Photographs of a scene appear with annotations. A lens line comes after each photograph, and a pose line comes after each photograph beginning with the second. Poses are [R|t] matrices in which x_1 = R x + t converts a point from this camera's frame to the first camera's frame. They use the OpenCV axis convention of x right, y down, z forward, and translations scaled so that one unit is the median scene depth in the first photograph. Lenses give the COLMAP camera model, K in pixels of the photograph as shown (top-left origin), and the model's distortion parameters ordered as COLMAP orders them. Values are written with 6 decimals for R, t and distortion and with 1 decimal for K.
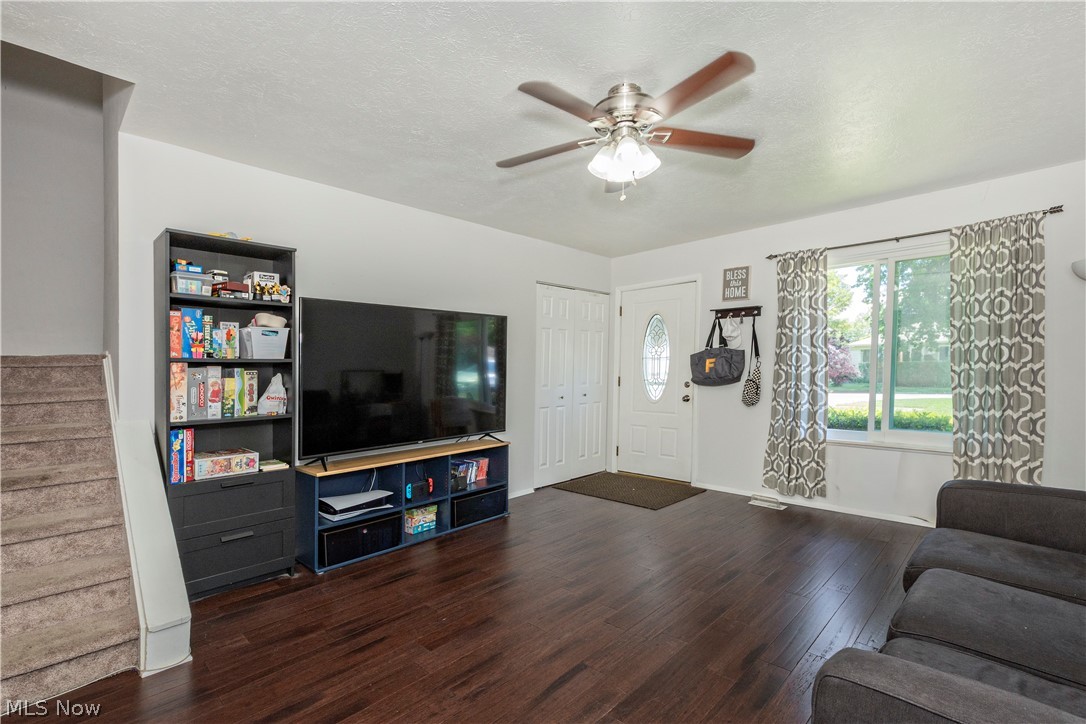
lens RADIAL K [[496.9, 0, 541.9], [0, 496.9, 383.5], [0, 0, 1]] dist [-0.000332, -0.000084]
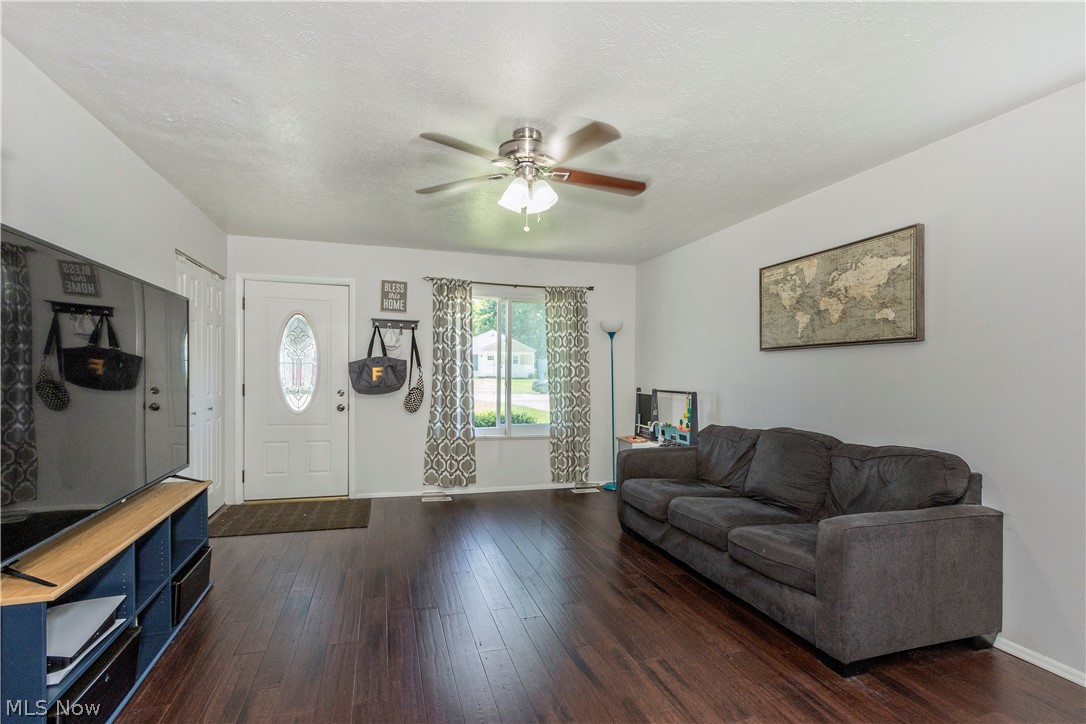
lens RADIAL K [[516.8, 0, 536.4], [0, 516.8, 380.2], [0, 0, 1]] dist [-0.000383, -0.000035]
pose [[0.483535, 0.006816, 0.875298, -0.450368], [0.003709, 0.999945, -0.009835, -0.012844], [-0.875317, 0.008002, 0.483483, 0.228341]]
